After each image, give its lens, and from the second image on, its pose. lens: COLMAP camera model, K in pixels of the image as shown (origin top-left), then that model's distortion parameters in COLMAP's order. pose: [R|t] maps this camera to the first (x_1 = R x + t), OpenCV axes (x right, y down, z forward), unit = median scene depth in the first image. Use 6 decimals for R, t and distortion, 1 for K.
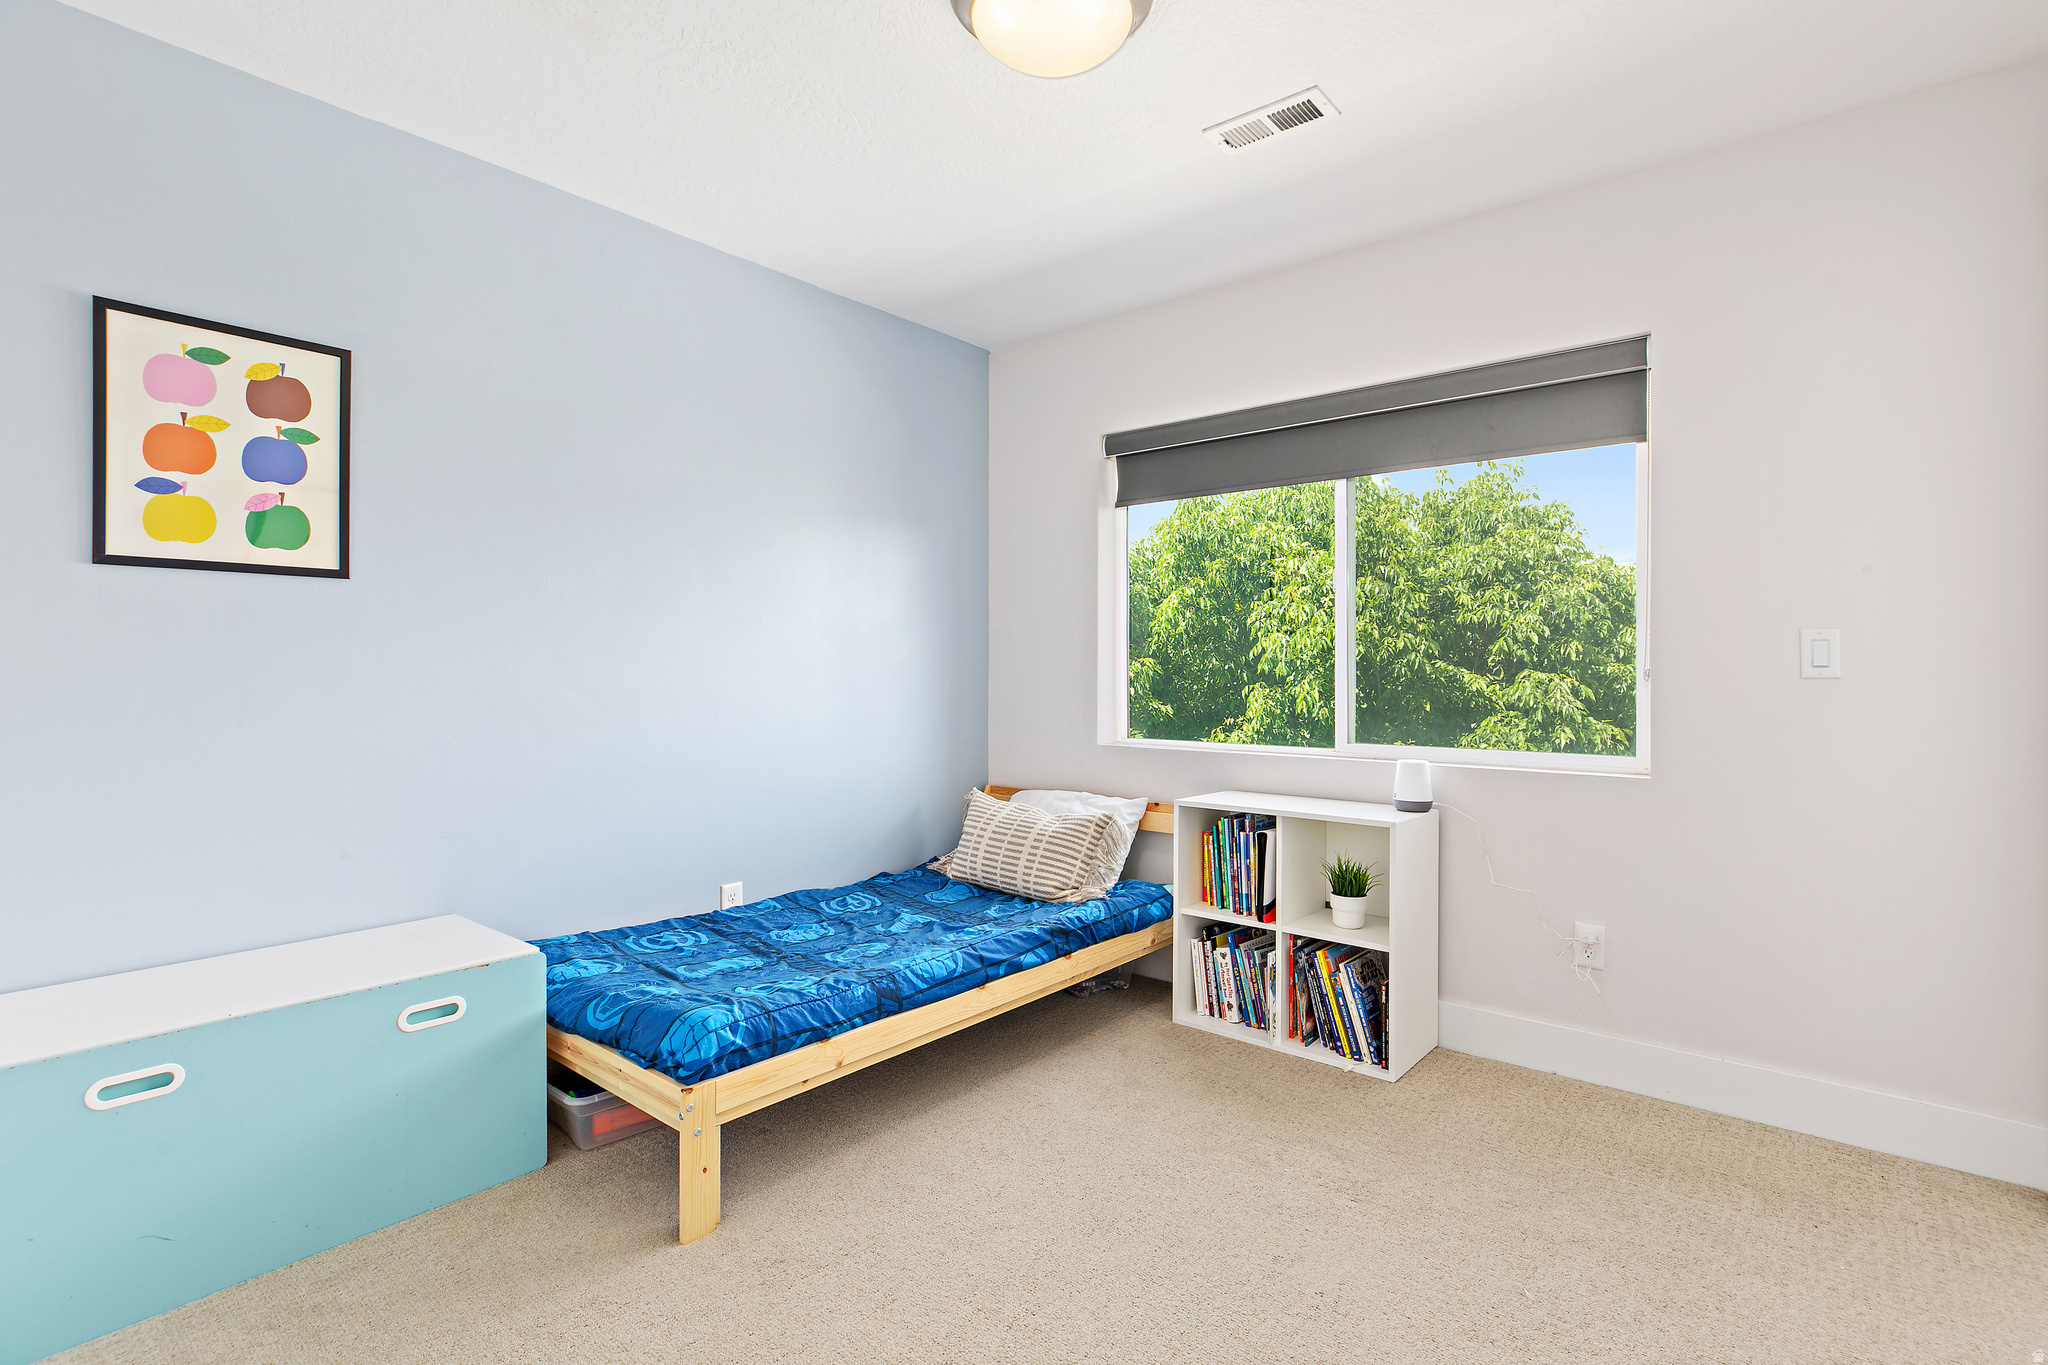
lens RADIAL K [[966.6, 0, 1039.9], [0, 966.6, 679.0], [0, 0, 1]] dist [-0.003433, 0.001741]
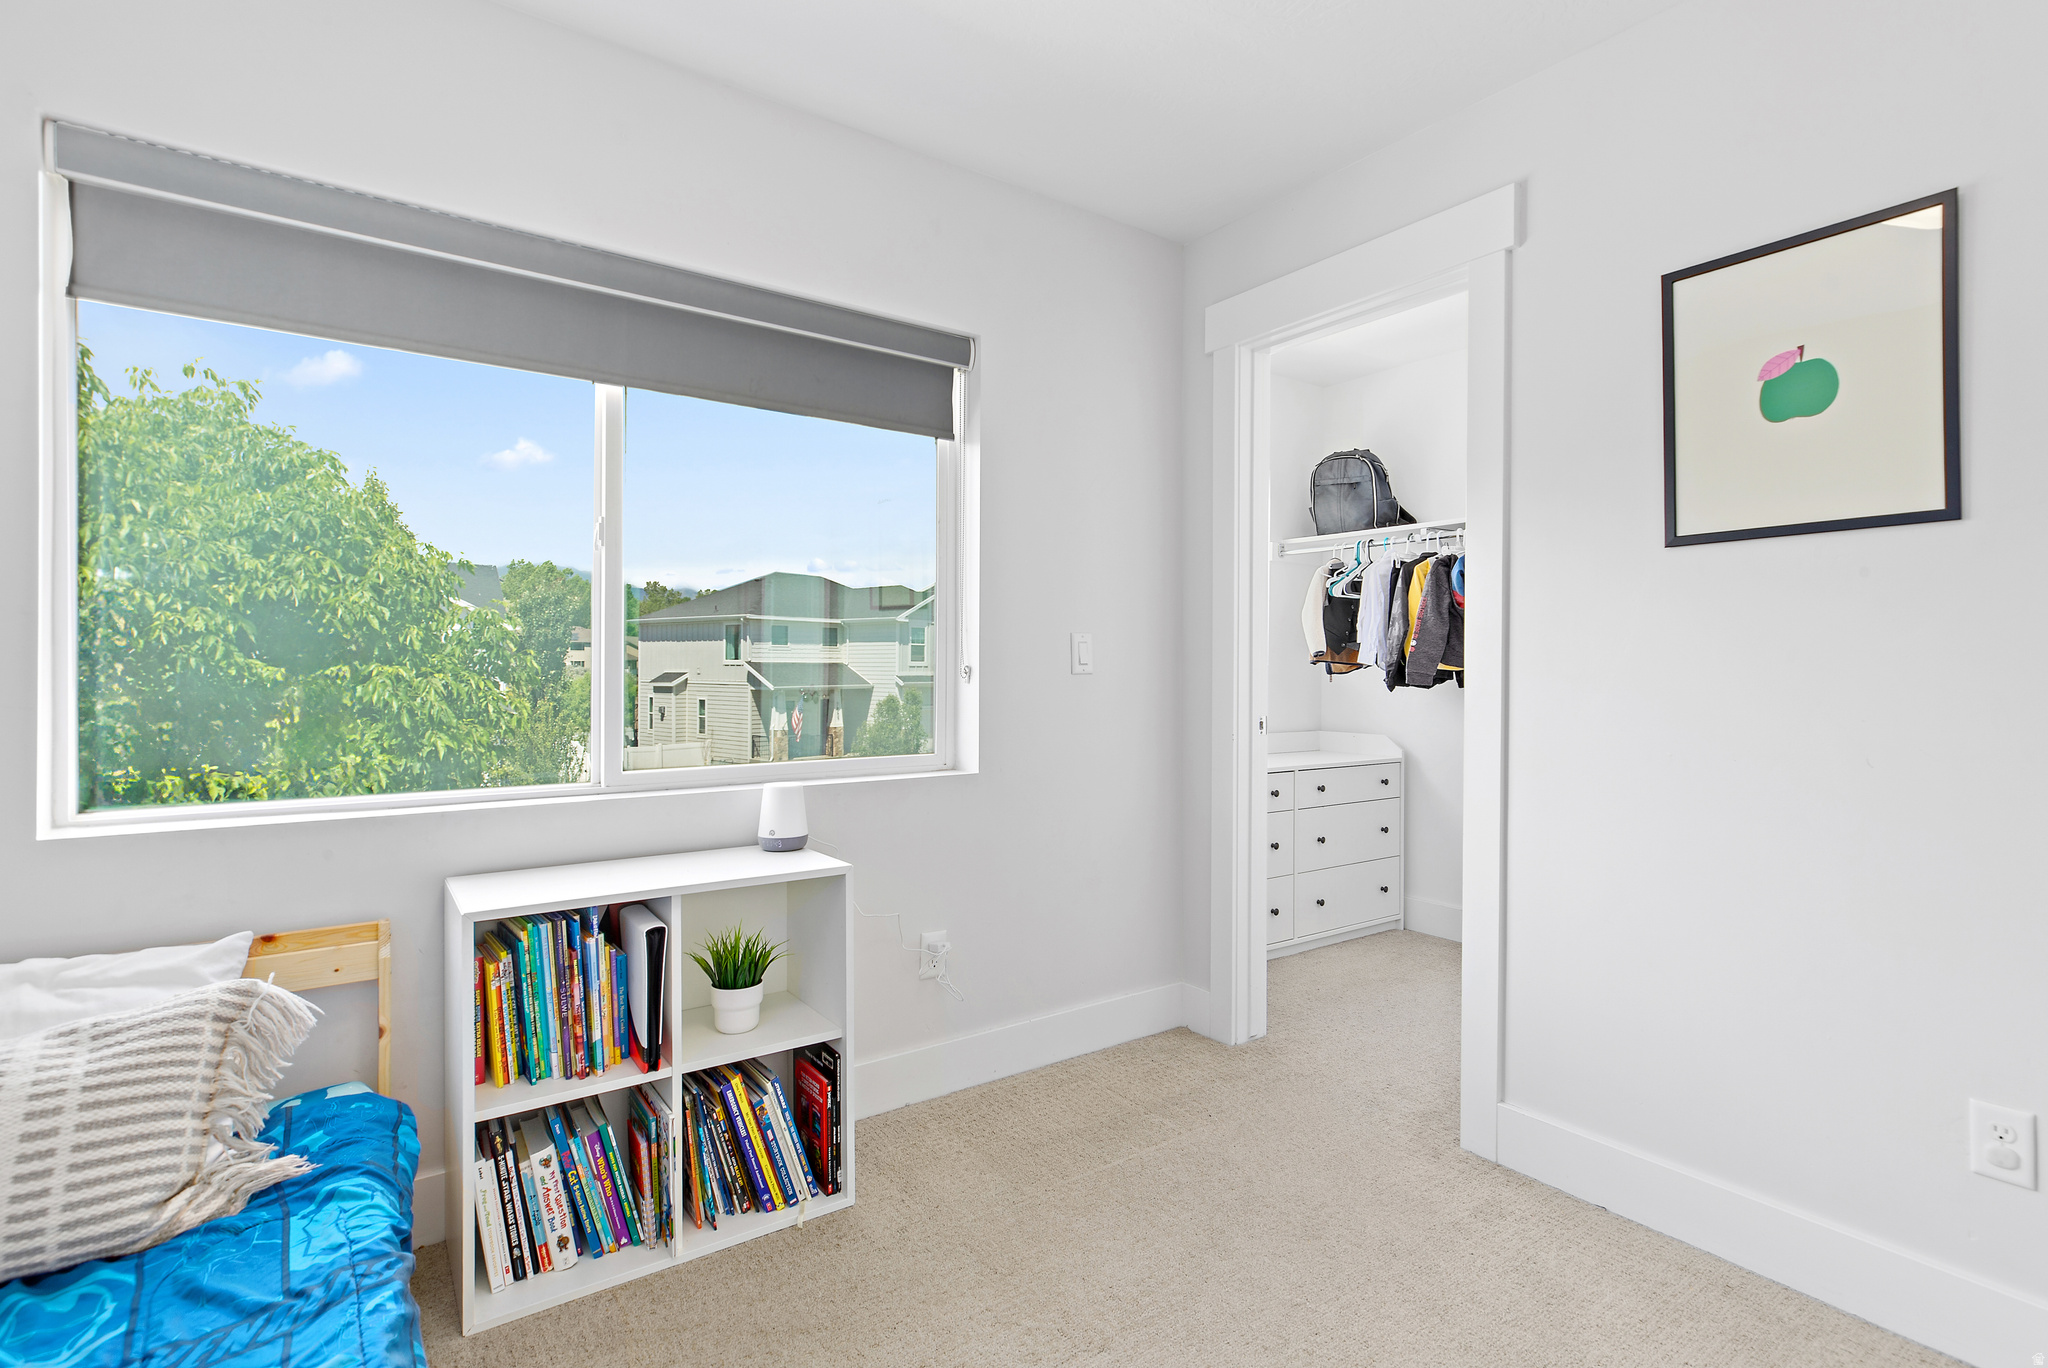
lens RADIAL K [[966.6, 0, 1031.8], [0, 966.6, 674.5], [0, 0, 1]] dist [-0.003433, 0.001741]
pose [[0.259992, -0.009799, 0.965561, -0.289146], [0.002518, 0.999952, 0.009470, -0.009092], [-0.965607, -0.000031, 0.260004, 0.576010]]
